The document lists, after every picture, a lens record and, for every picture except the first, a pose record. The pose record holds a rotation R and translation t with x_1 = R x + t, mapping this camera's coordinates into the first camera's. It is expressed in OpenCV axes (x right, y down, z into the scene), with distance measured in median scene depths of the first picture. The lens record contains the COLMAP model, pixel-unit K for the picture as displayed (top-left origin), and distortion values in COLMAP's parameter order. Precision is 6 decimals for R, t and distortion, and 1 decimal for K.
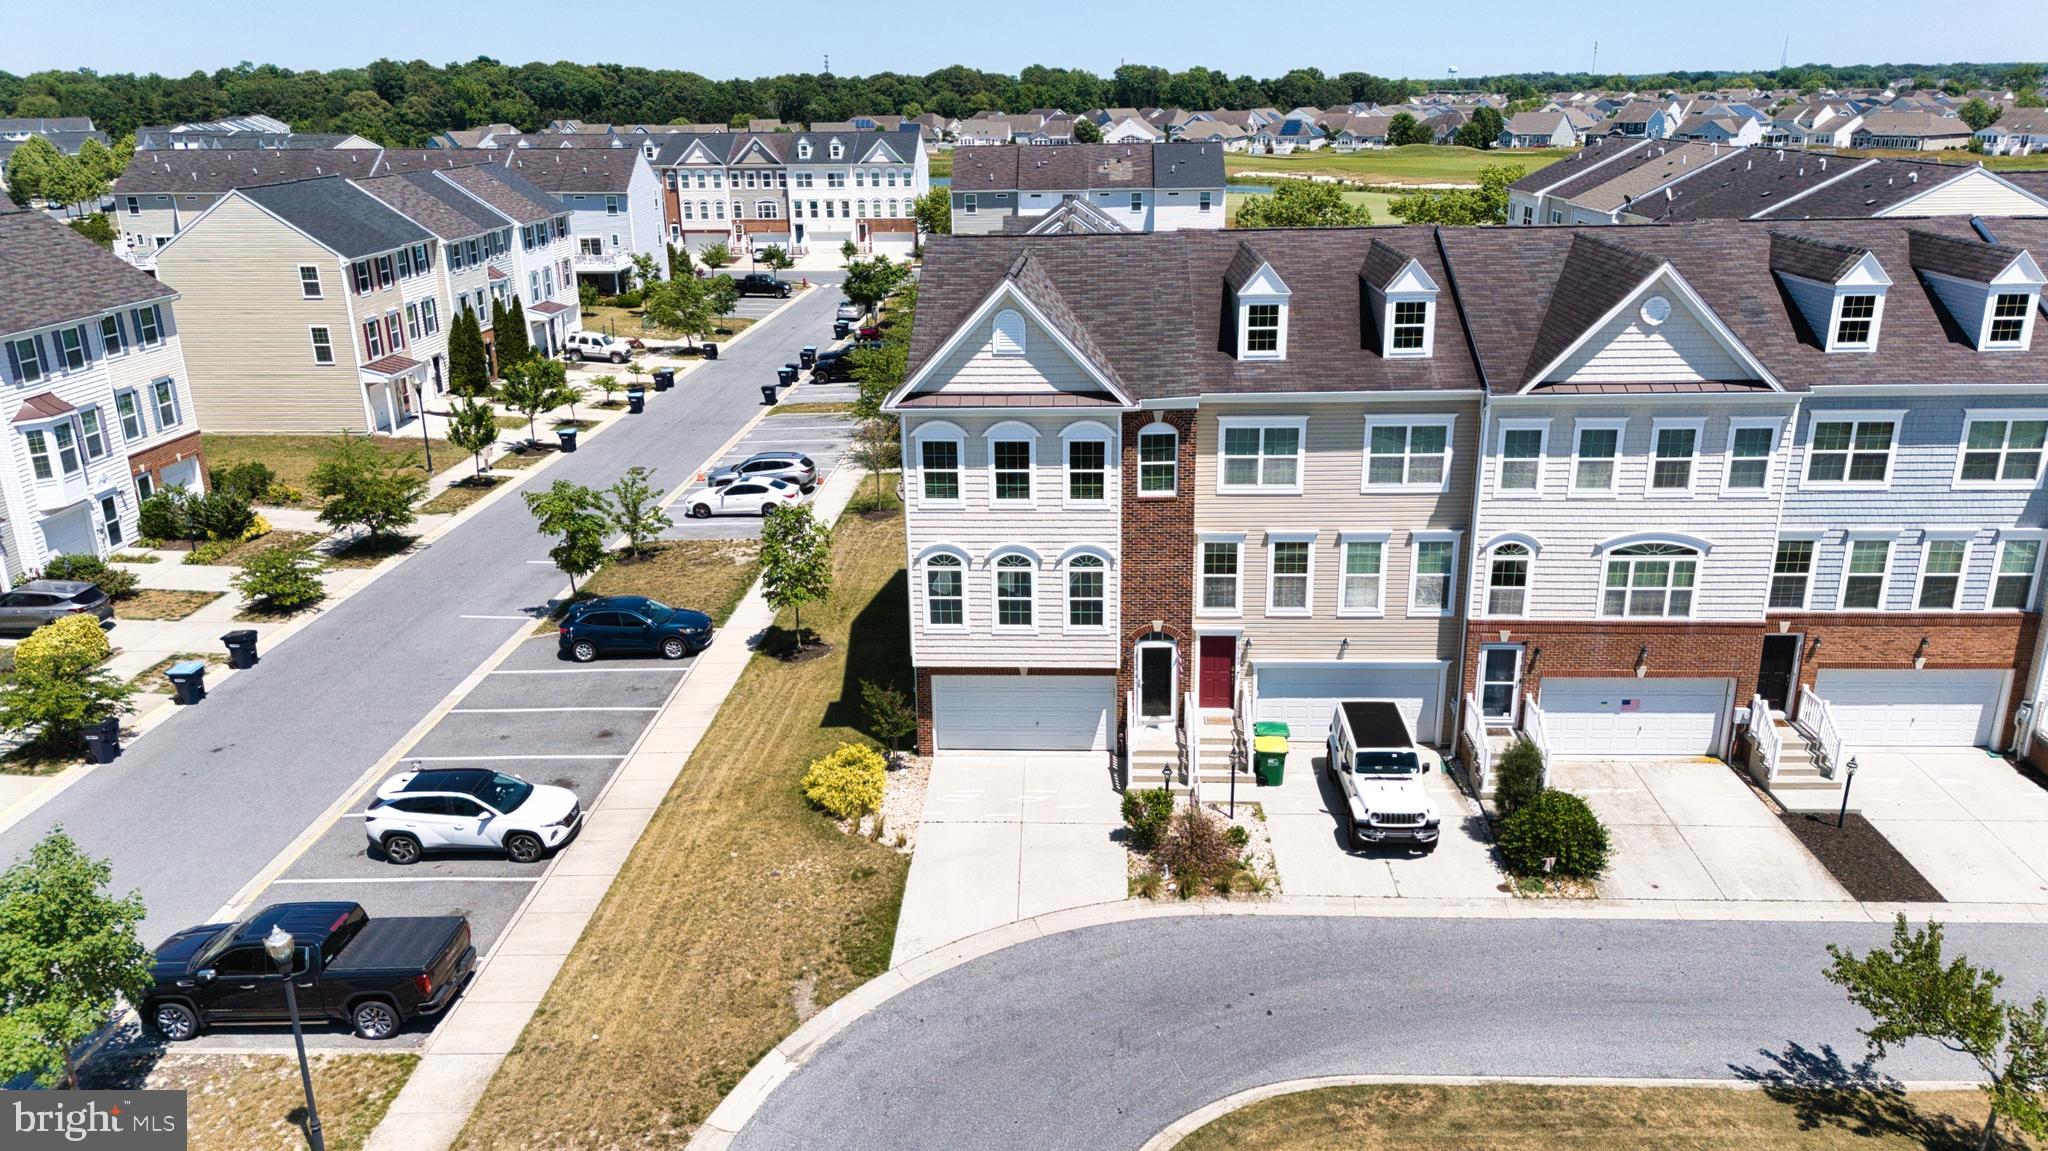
lens RADIAL K [[1430.2, 0, 1044.6], [0, 1430.2, 580.8], [0, 0, 1]] dist [0.094869, -0.117547]
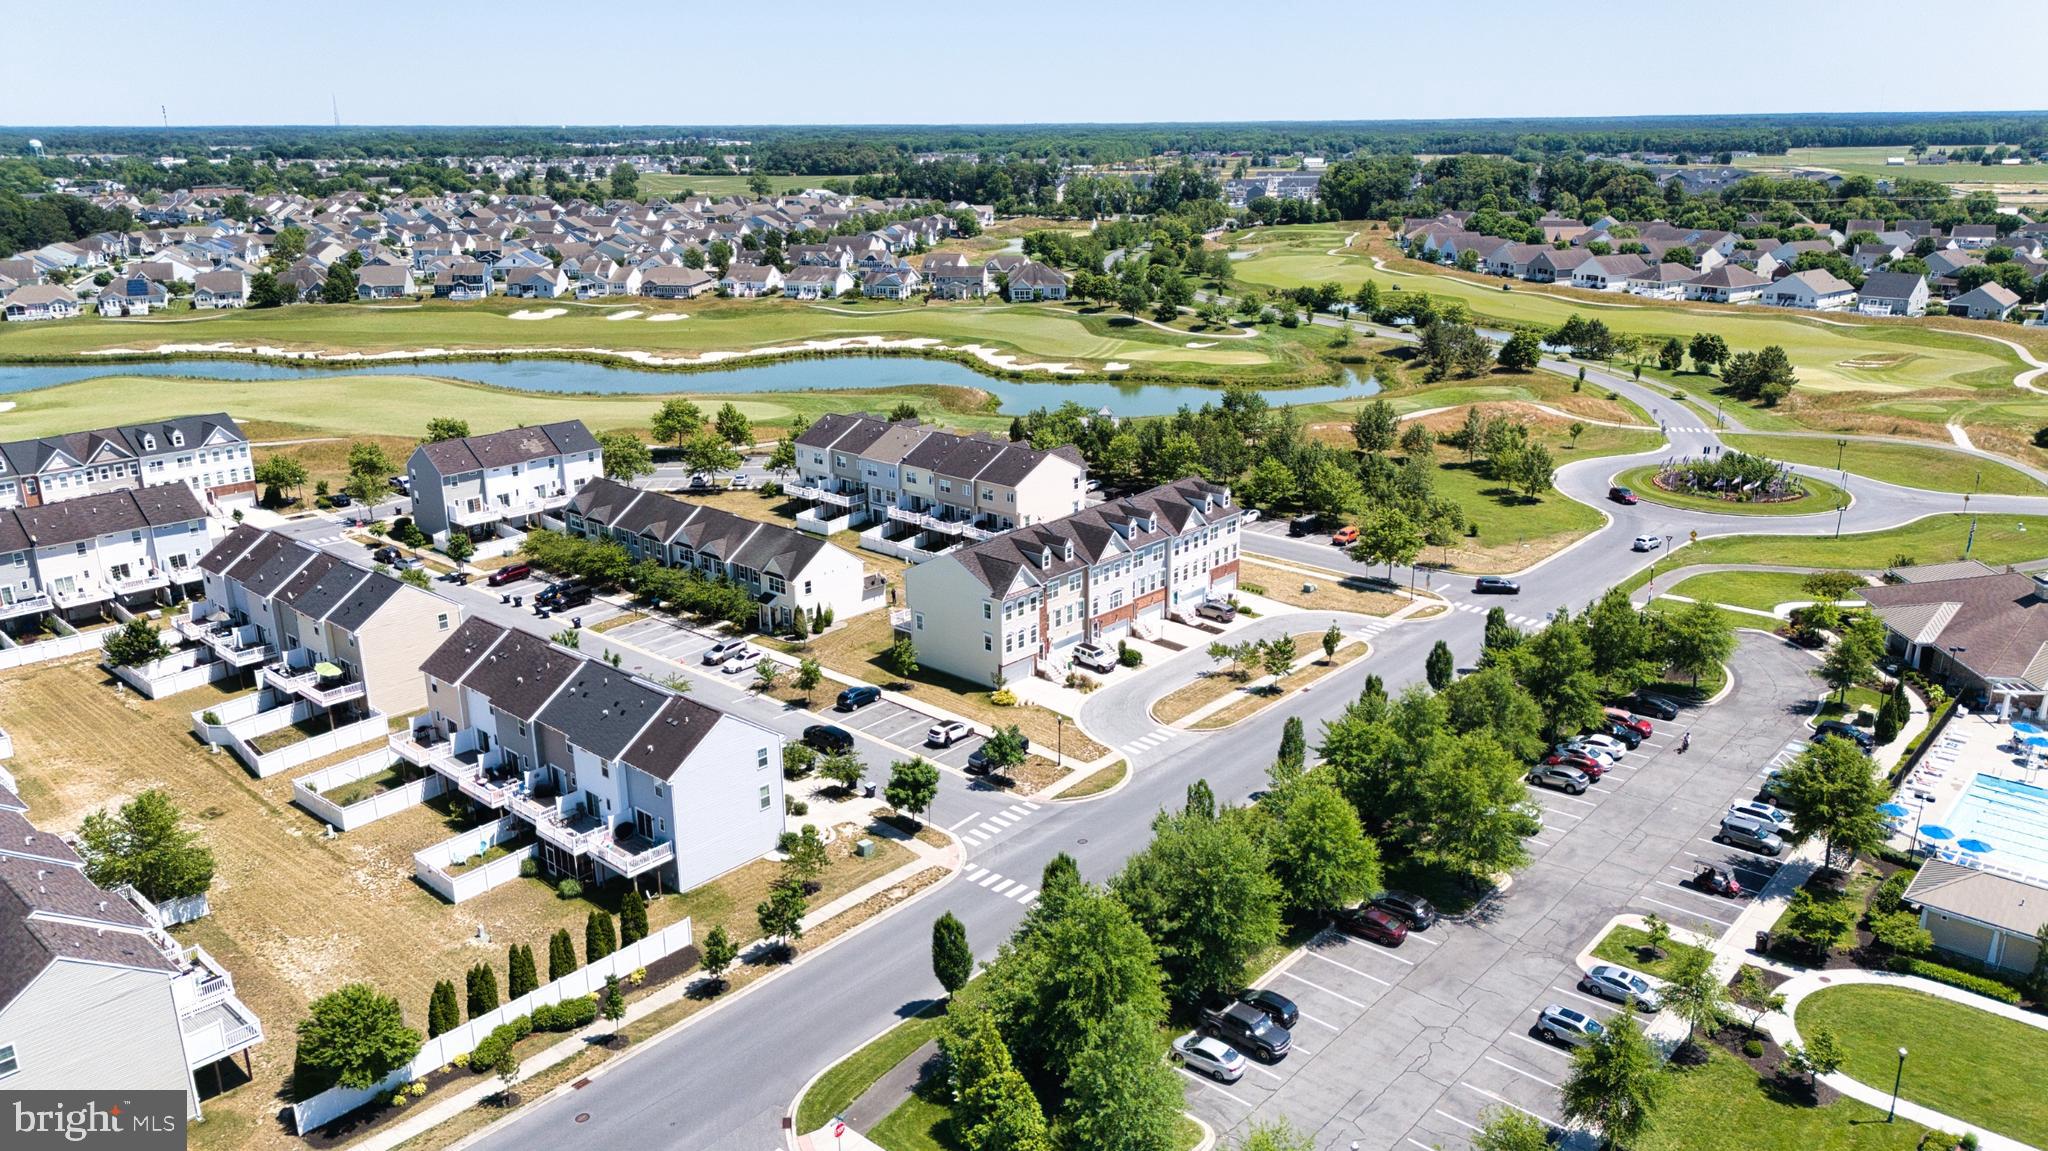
lens RADIAL K [[1430.2, 0, 1044.6], [0, 1430.2, 580.8], [0, 0, 1]] dist [0.094869, -0.117547]
pose [[0.632659, -0.220847, 0.742273, -1.767284], [0.243811, 0.966537, 0.079765, -0.274146], [-0.735050, 0.130511, 0.665333, -1.038327]]
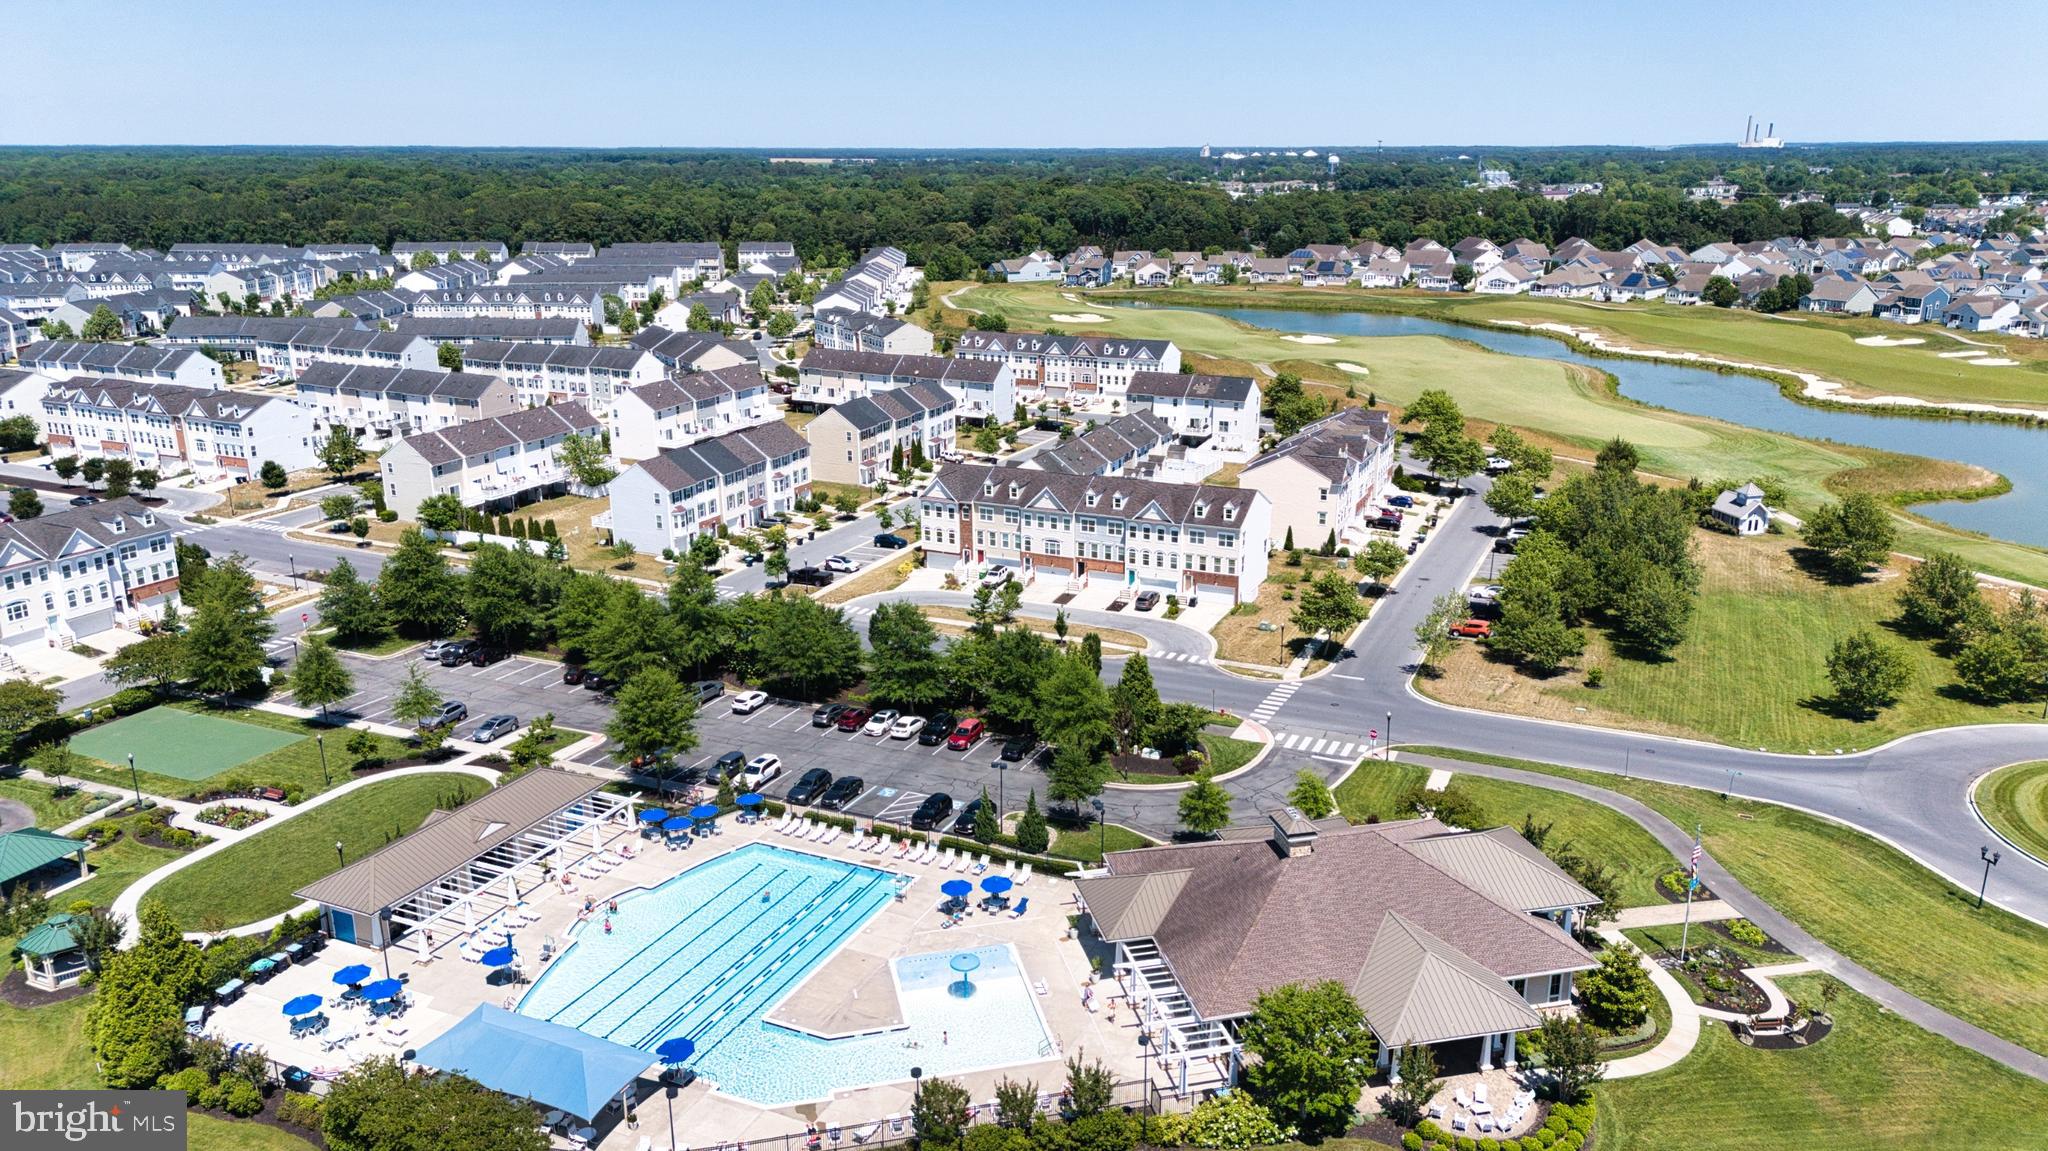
lens RADIAL K [[1430.2, 0, 1044.6], [0, 1430.2, 580.8], [0, 0, 1]] dist [0.094869, -0.117547]
pose [[0.925325, 0.120639, -0.359472, 1.355693], [-0.132515, 0.991145, -0.008480, 0.100149], [0.355266, 0.055483, 0.933117, -2.255582]]
